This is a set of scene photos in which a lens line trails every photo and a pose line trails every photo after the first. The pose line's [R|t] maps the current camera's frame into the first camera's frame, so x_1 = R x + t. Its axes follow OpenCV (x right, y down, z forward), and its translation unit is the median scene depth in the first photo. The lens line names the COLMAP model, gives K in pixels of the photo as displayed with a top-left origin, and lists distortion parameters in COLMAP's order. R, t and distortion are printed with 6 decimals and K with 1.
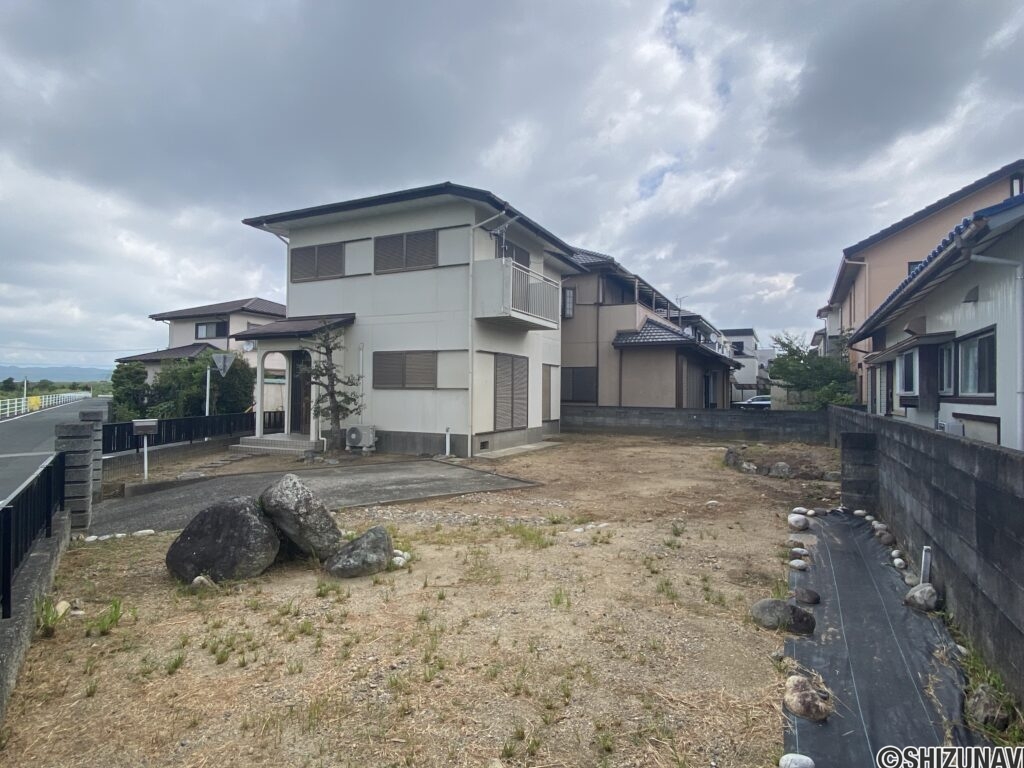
lens RADIAL K [[571.6, 0, 513.6], [0, 571.6, 381.8], [0, 0, 1]] dist [0.026564, -0.003048]
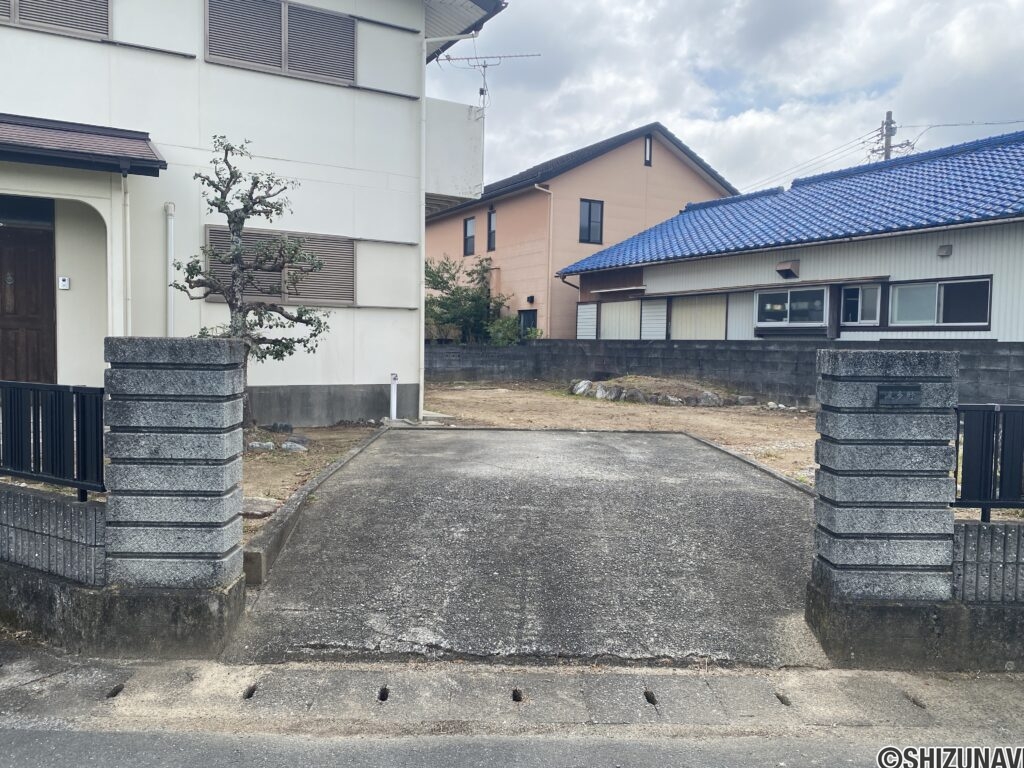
lens RADIAL K [[793.9, 0, 507.3], [0, 793.9, 385.0], [0, 0, 1]] dist [0.033928, -0.033620]
pose [[0.557210, -0.047205, 0.829029, -0.538954], [-0.025309, 0.996954, 0.073777, 0.020971], [-0.829986, -0.062091, 0.554317, 0.326743]]
